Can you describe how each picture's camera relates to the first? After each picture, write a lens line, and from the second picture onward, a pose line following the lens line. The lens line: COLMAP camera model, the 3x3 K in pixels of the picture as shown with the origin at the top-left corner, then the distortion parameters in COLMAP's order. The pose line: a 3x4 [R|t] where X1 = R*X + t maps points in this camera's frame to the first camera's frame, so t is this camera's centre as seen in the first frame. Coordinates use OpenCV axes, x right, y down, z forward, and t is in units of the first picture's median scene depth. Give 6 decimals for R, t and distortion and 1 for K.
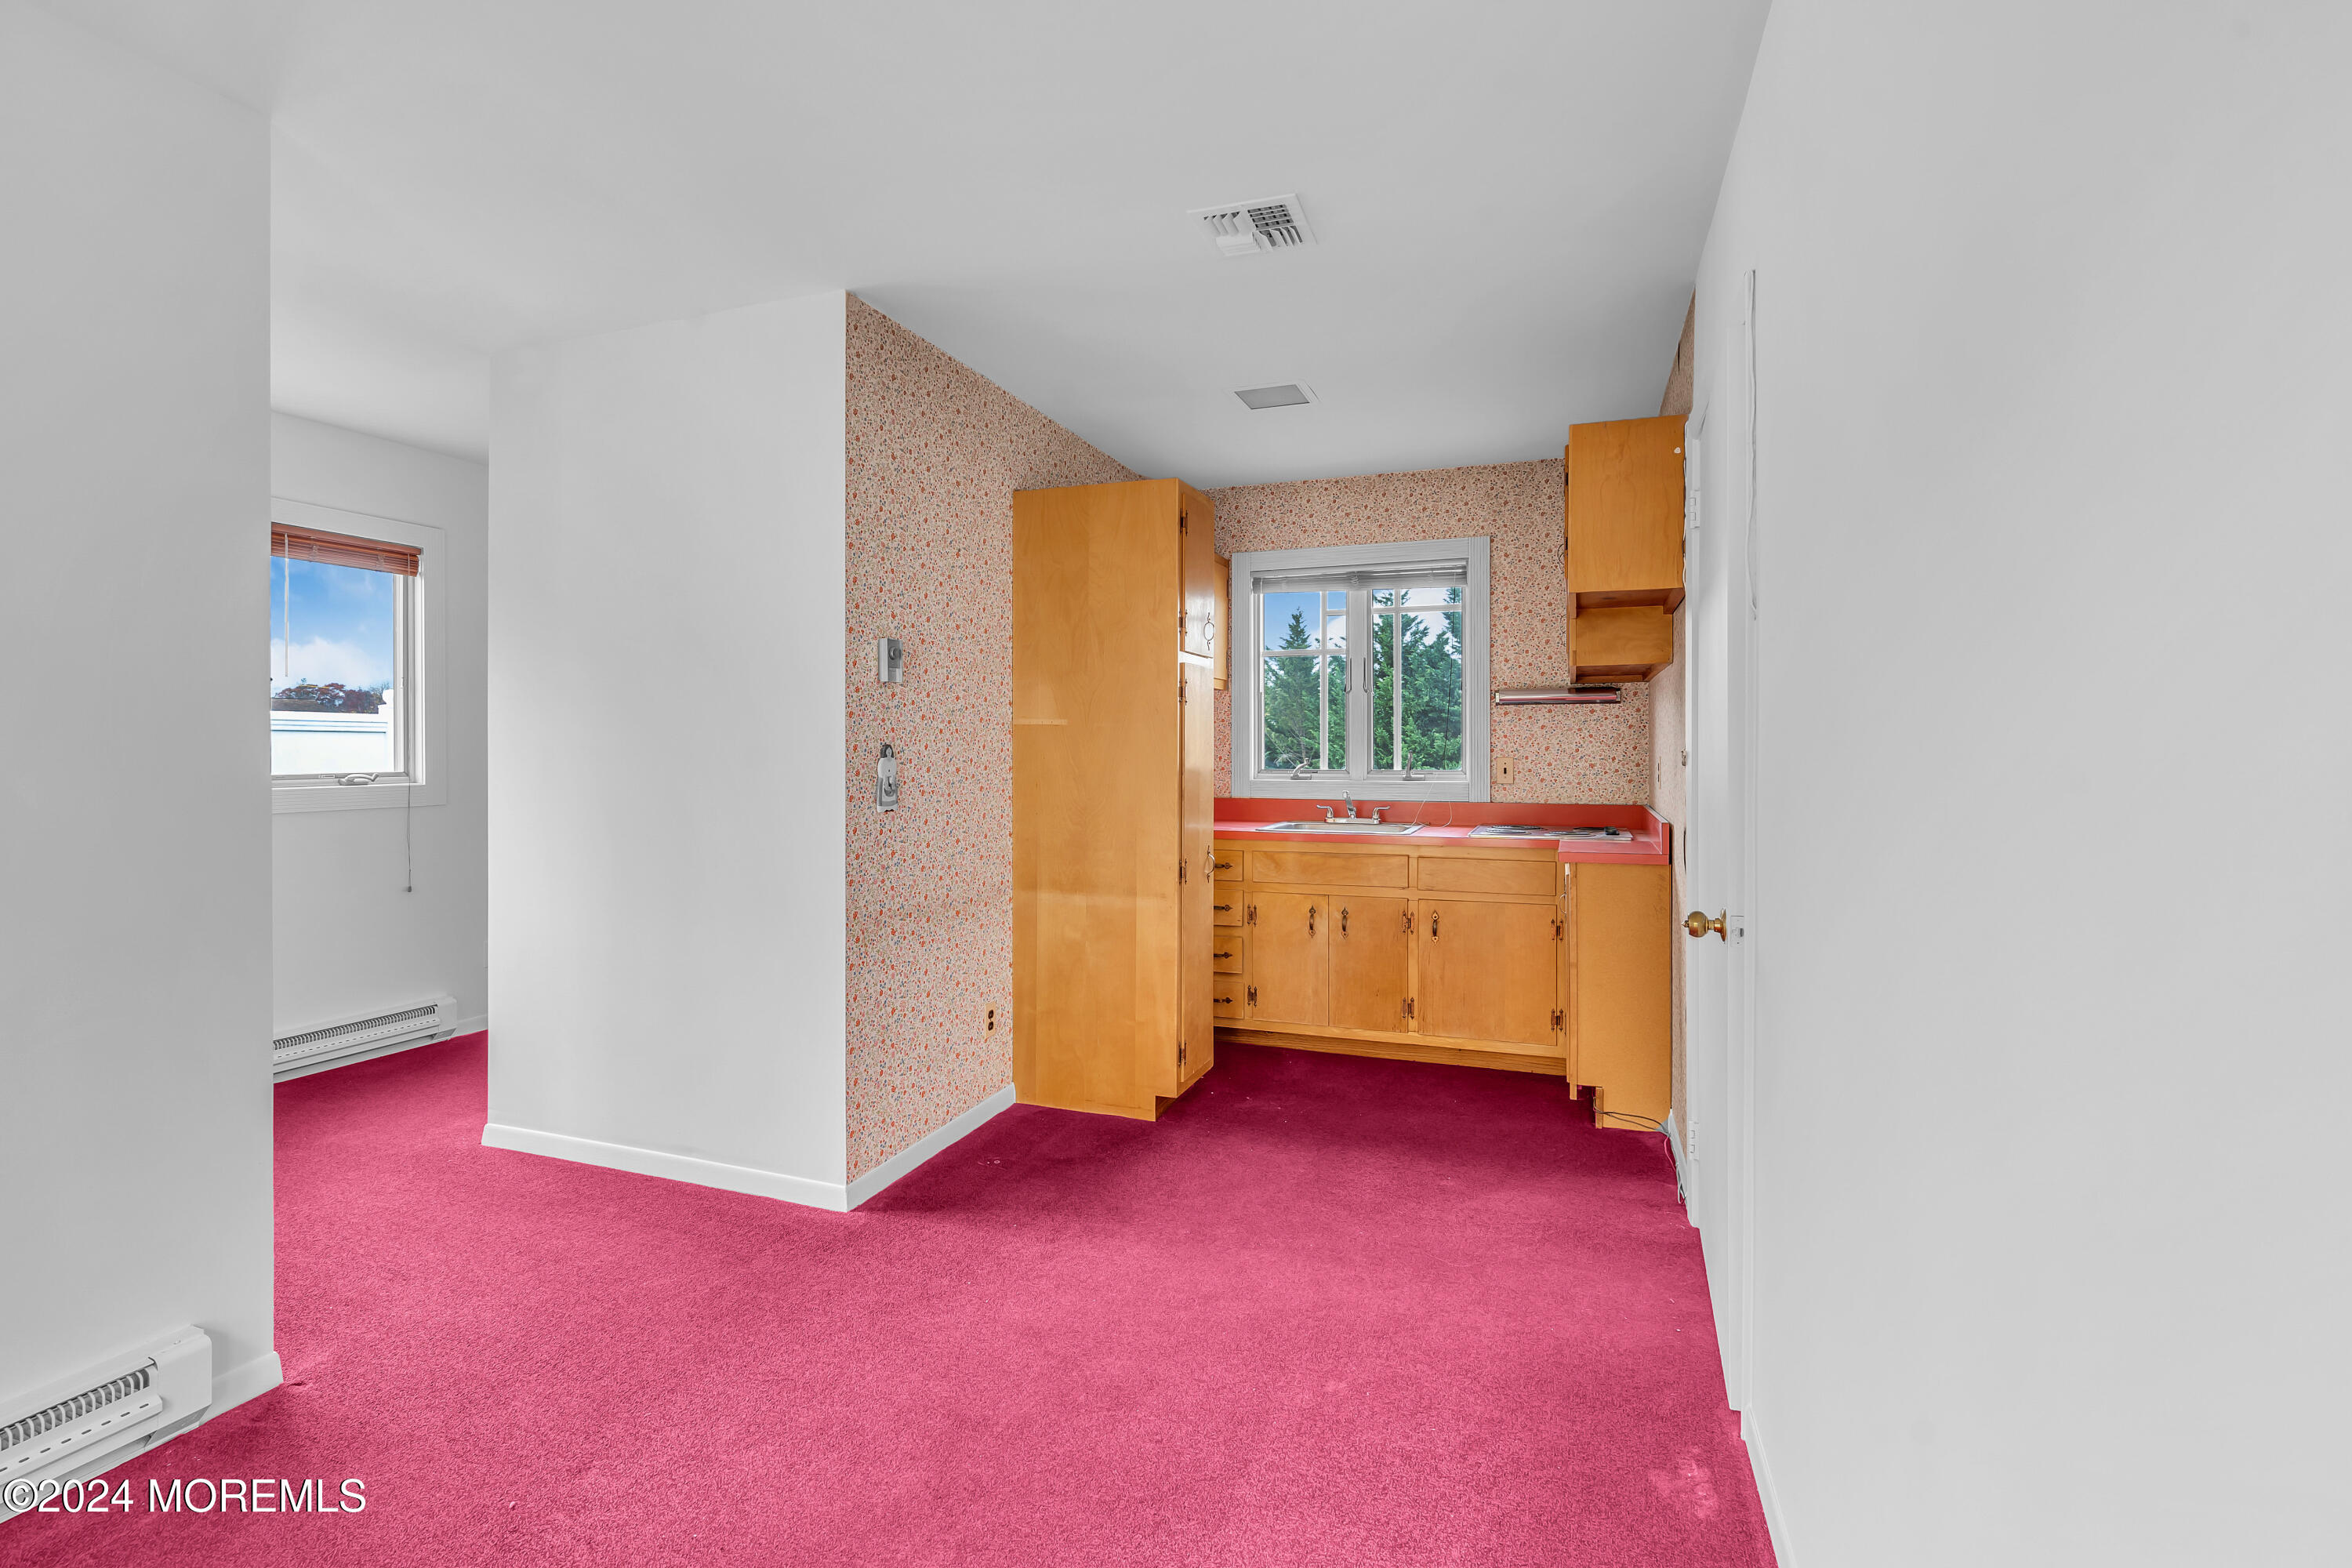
lens RADIAL K [[1071.6, 0, 1175.9], [0, 1071.6, 767.0], [0, 0, 1]] dist [-0.005209, -0.000320]
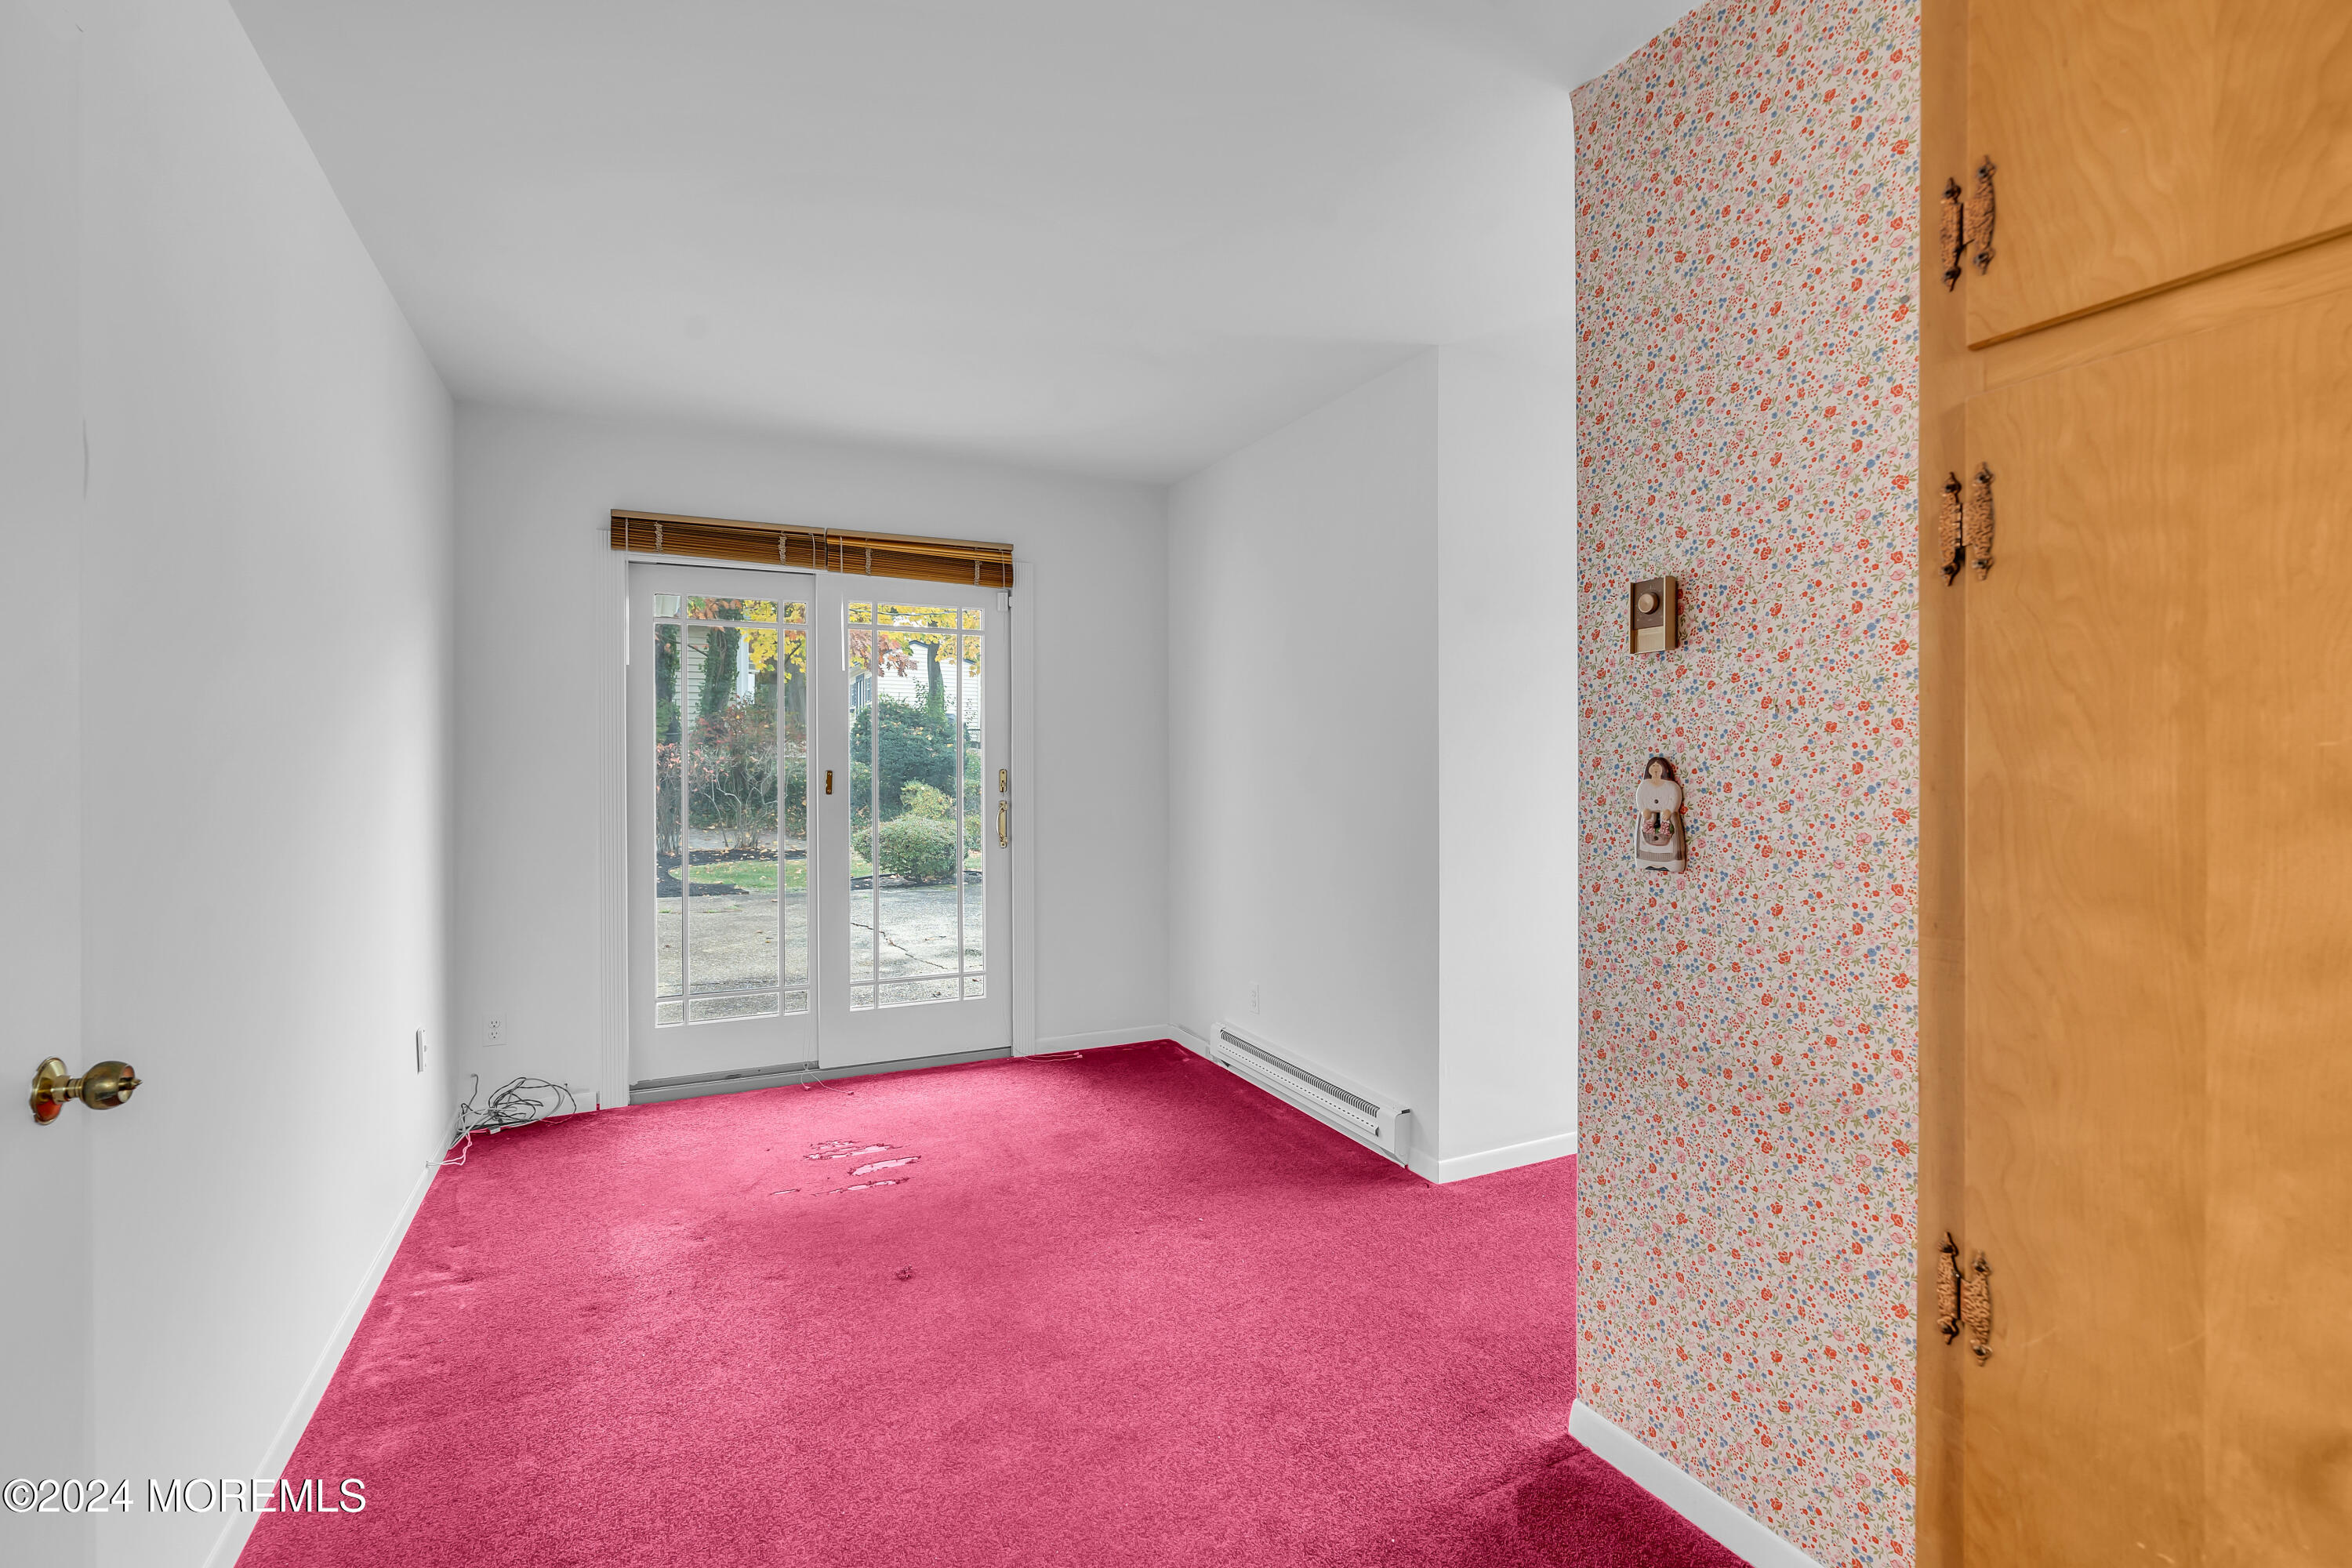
lens RADIAL K [[1071.6, 0, 1177.9], [0, 1071.6, 771.8], [0, 0, 1]] dist [-0.005209, -0.000320]
pose [[-0.690542, 0.011715, -0.723197, 0.345266], [-0.008788, 0.999659, 0.024584, -0.025285], [0.723239, 0.023332, -0.690204, 1.223932]]
